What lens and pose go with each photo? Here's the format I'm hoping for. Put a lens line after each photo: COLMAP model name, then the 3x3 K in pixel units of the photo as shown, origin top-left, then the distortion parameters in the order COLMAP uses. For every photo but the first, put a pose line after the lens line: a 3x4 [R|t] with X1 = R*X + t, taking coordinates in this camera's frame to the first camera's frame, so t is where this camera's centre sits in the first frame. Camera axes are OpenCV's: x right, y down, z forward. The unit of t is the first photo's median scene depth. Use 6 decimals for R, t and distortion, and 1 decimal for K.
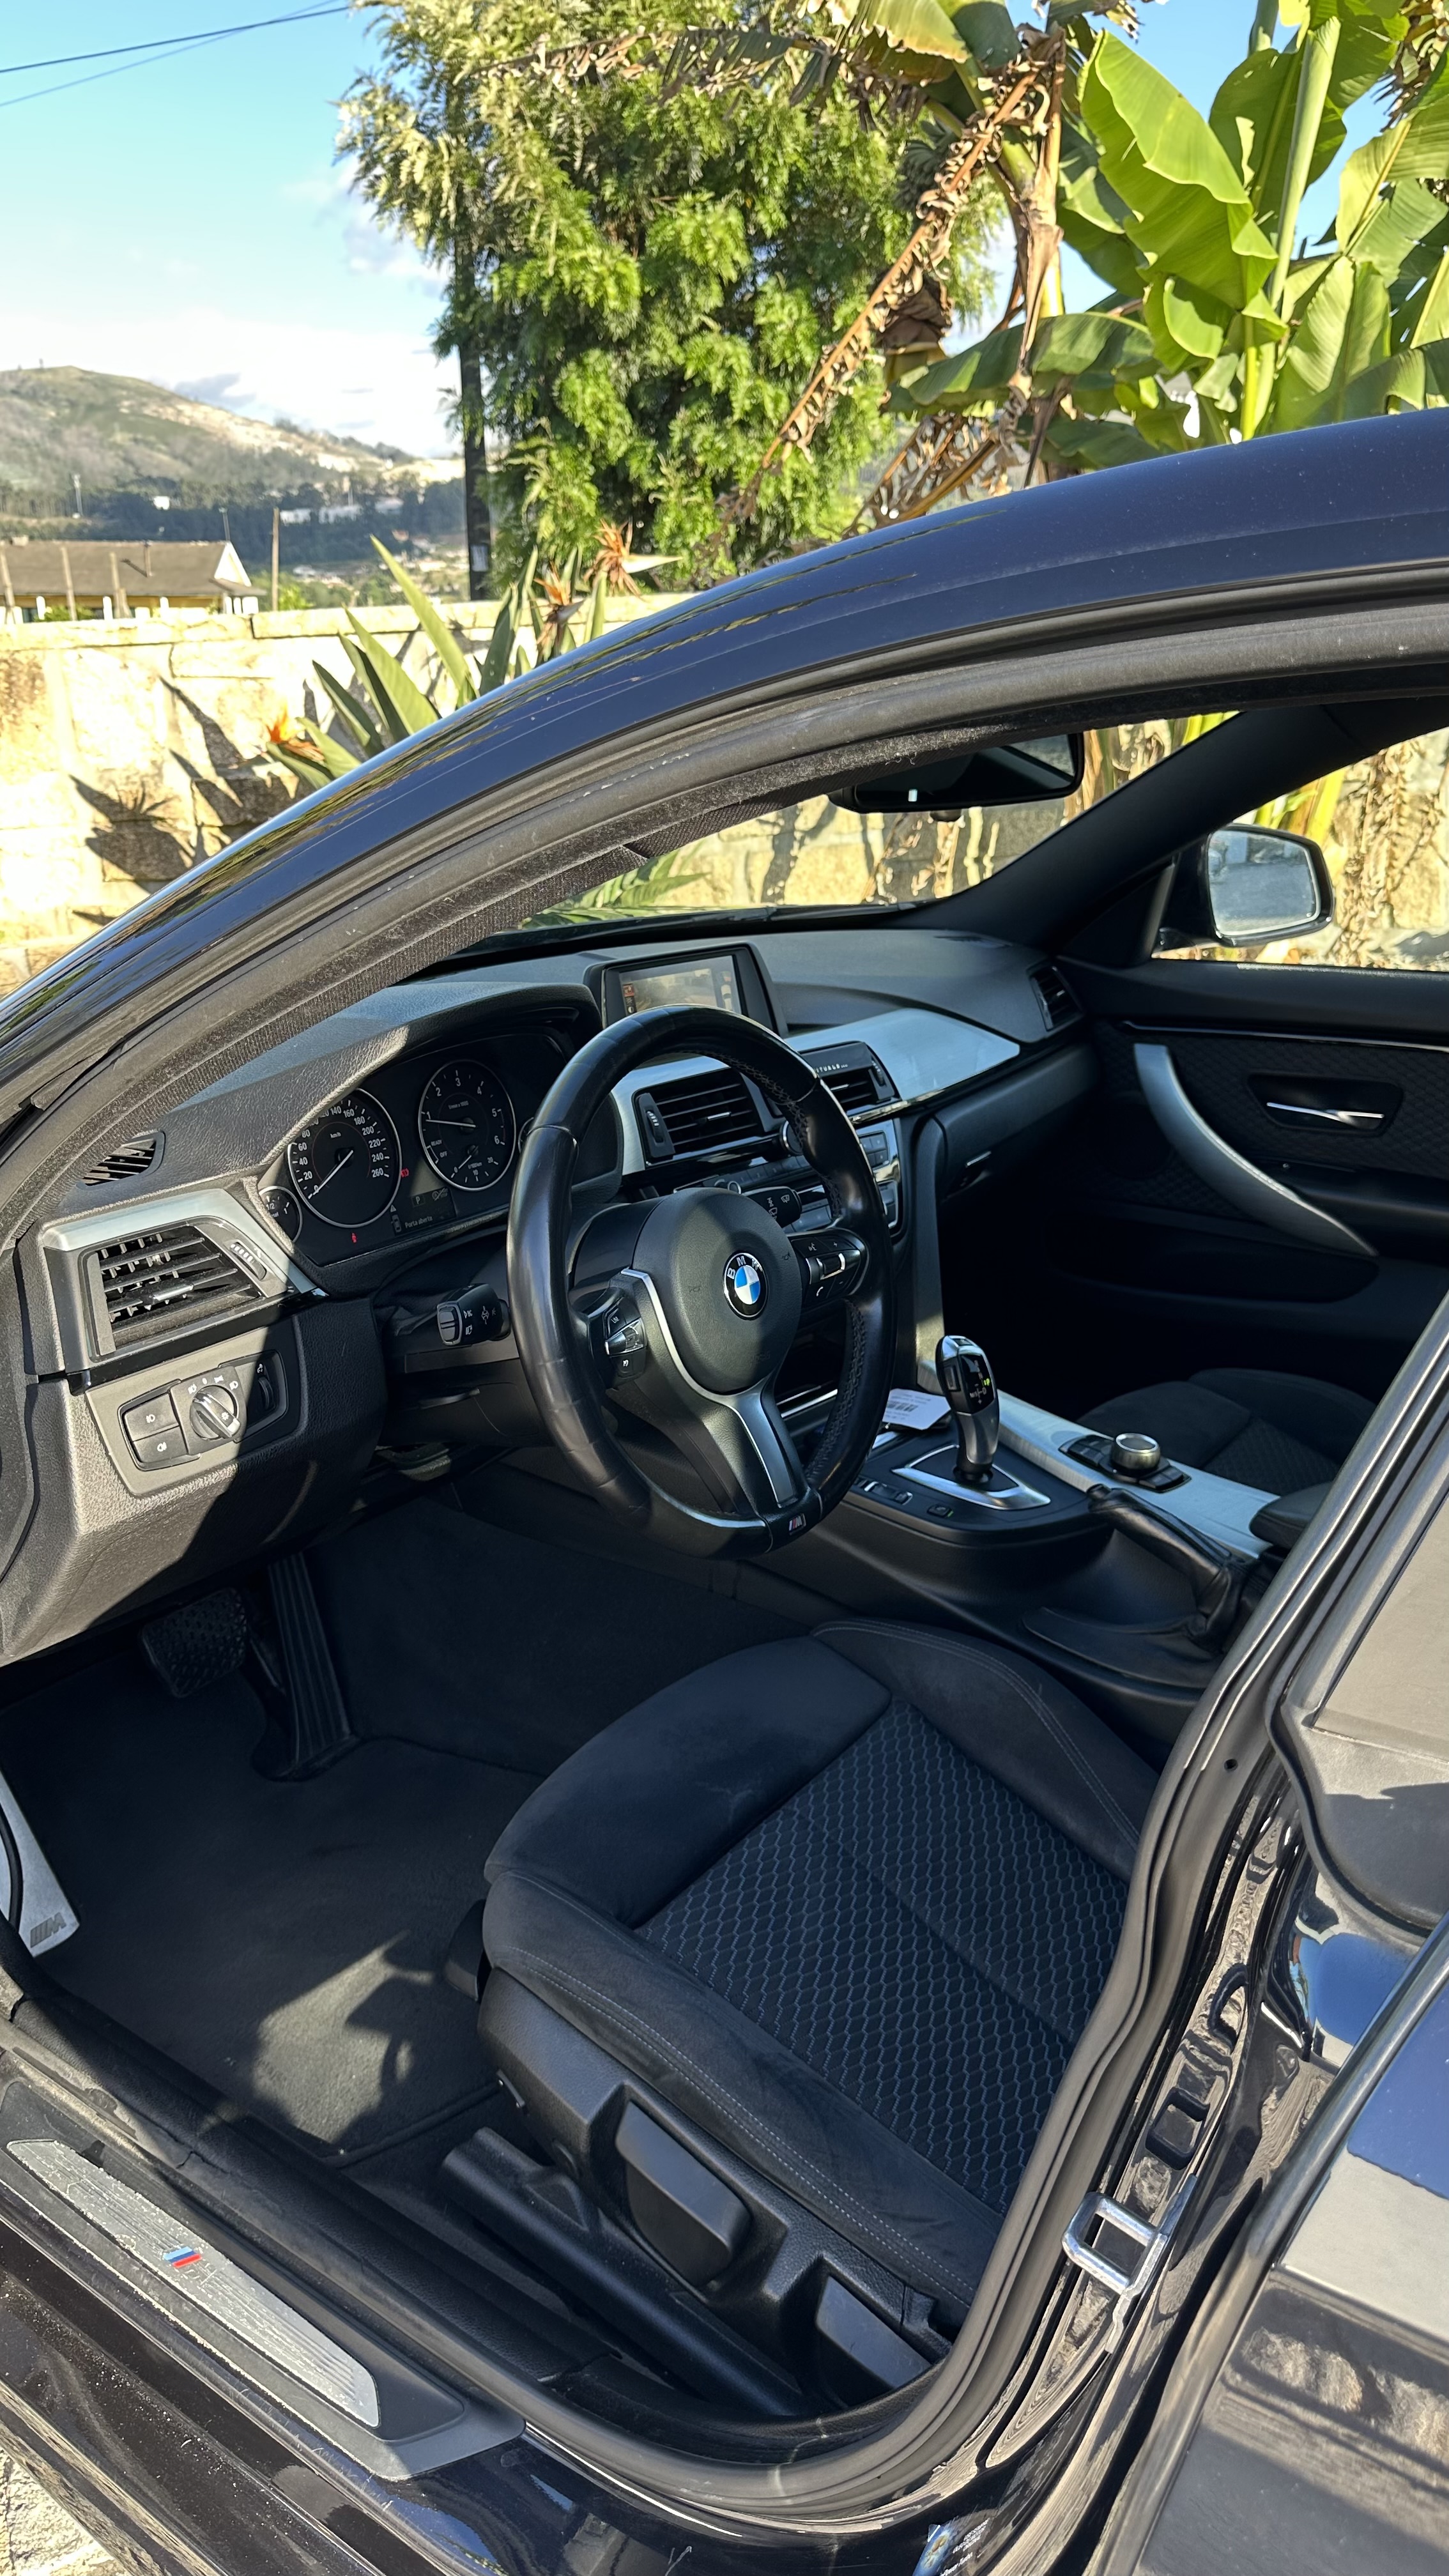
lens RADIAL K [[1833.4, 0, 716.5], [0, 1833.4, 1314.2], [0, 0, 1]] dist [-0.004474, -0.001971]
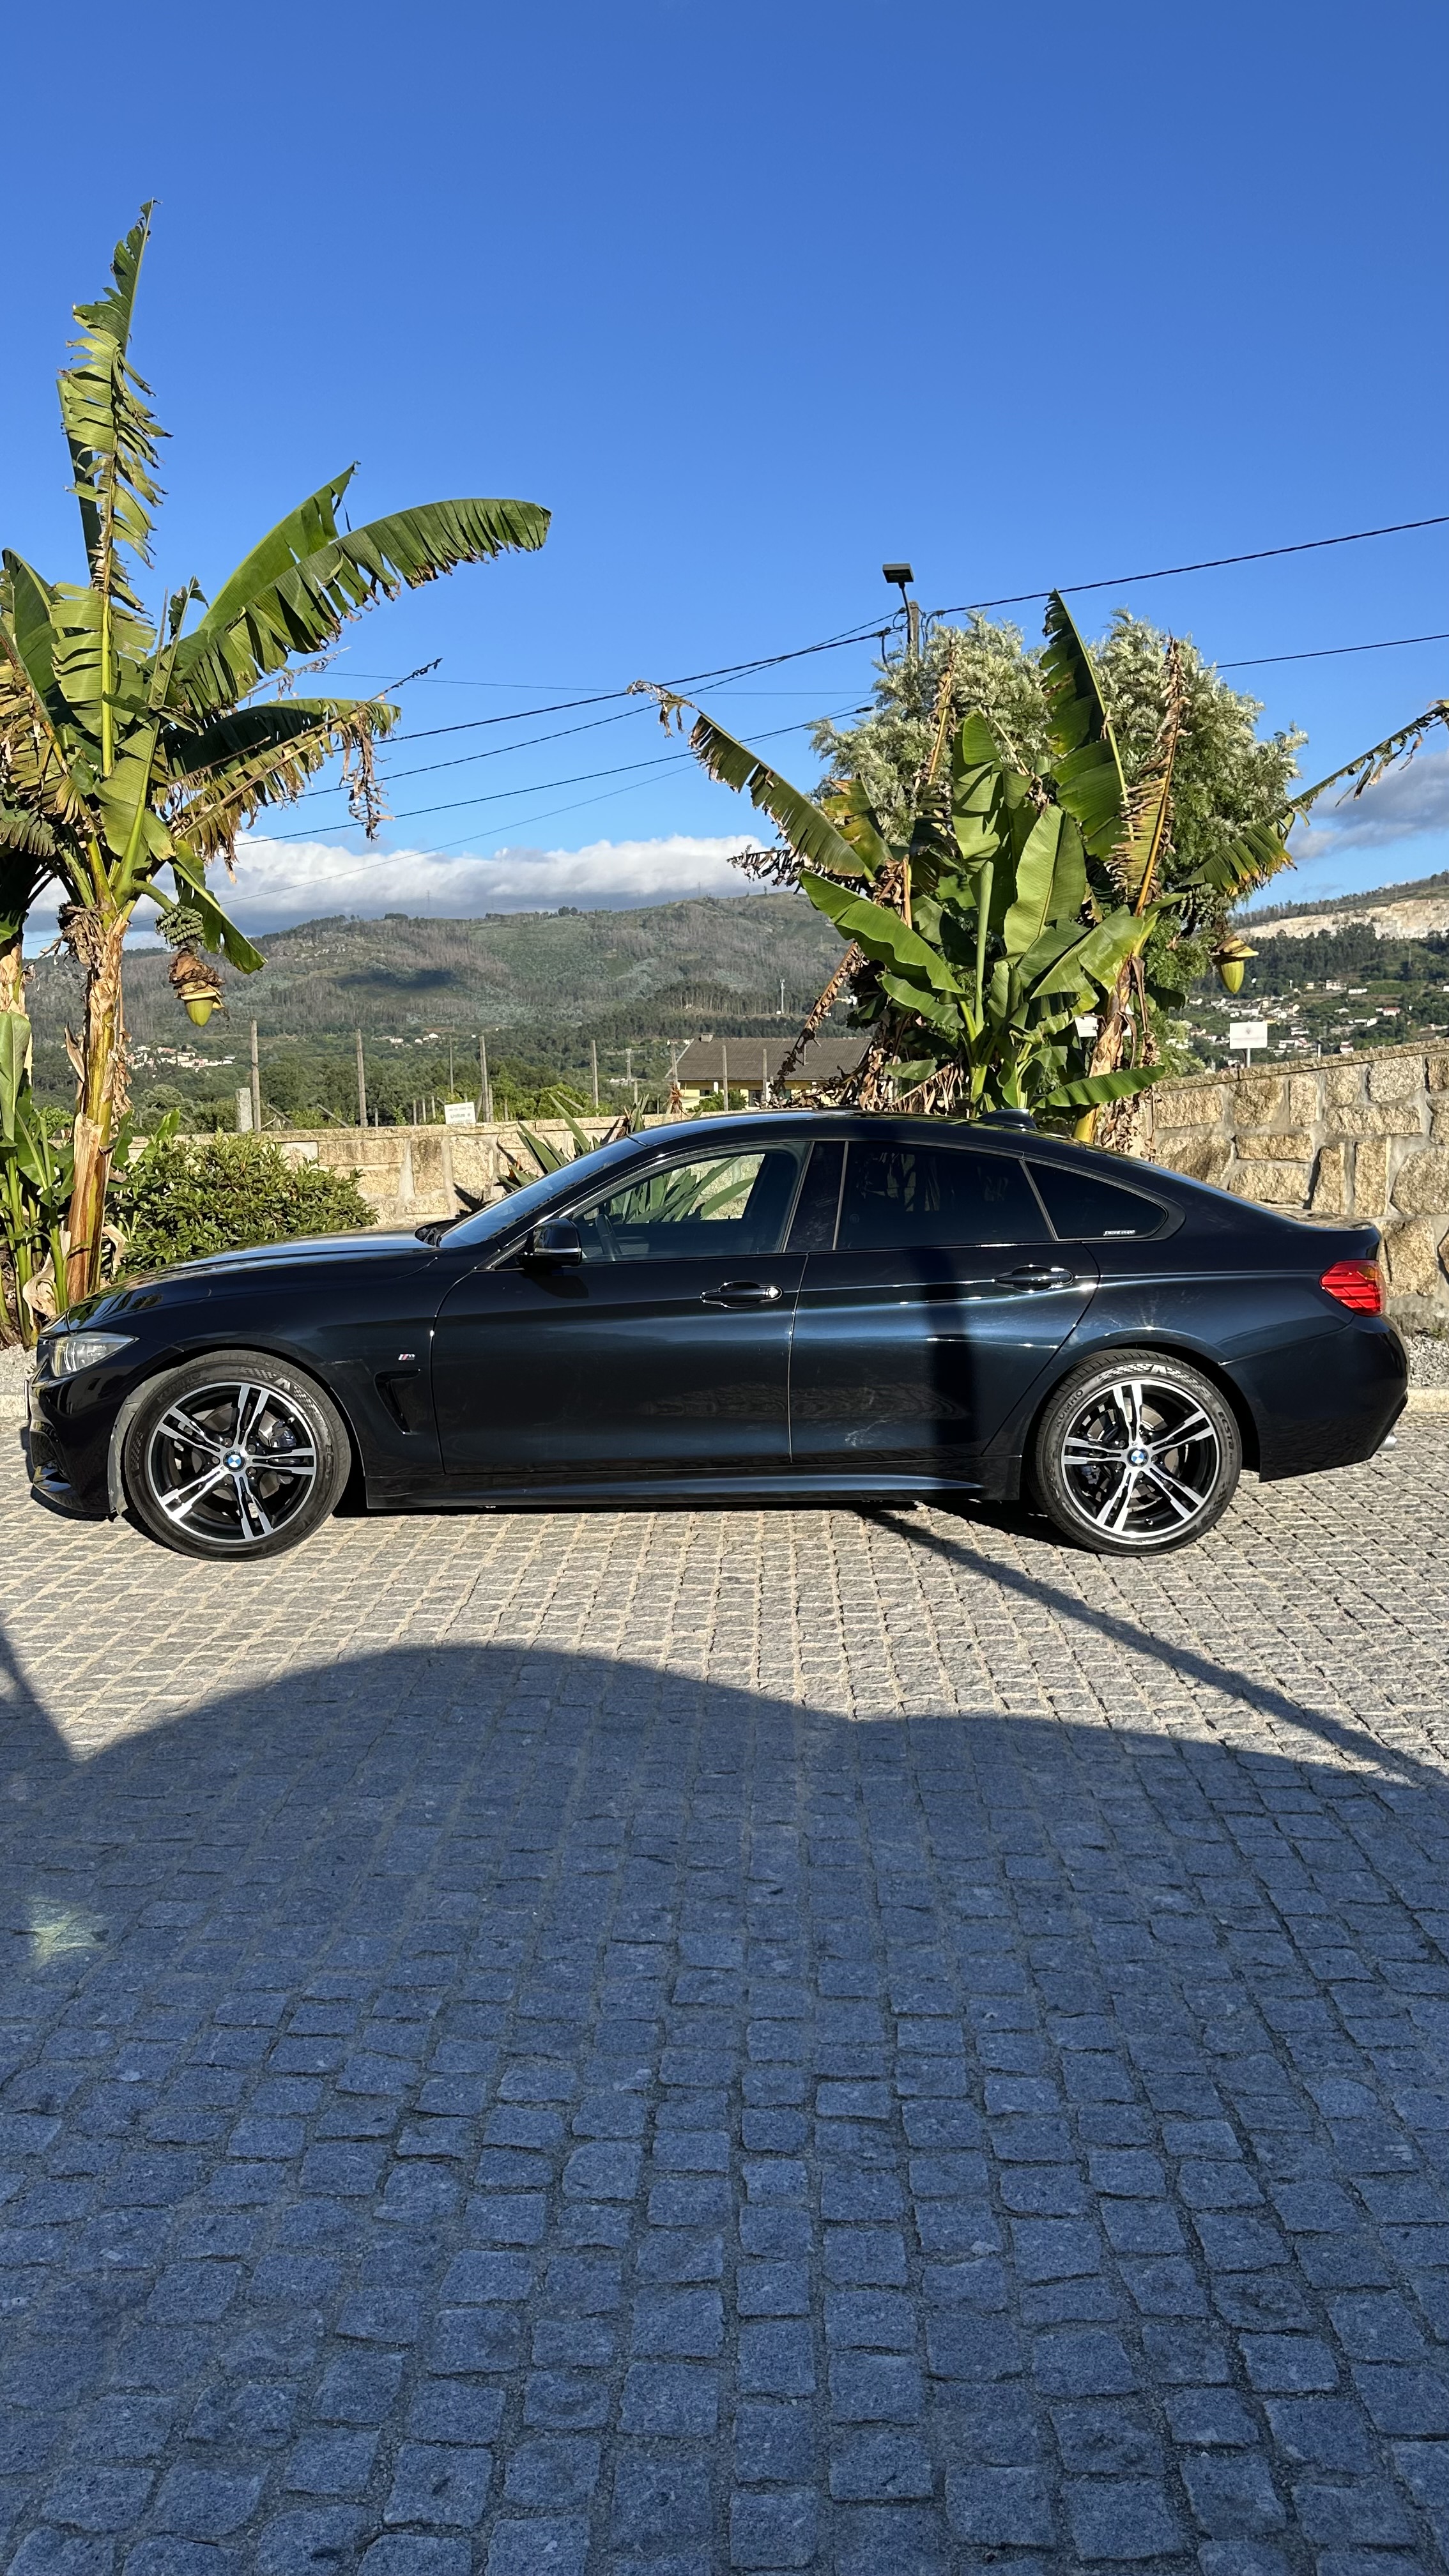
lens RADIAL K [[1808.0, 0, 718.9], [0, 1808.0, 1302.4], [0, 0, 1]] dist [0.231240, -0.548836]
pose [[0.940185, 0.035892, -0.338768, 0.259029], [-0.118516, 0.966776, -0.226490, 0.107430], [0.319384, 0.253092, 0.913202, -0.314327]]
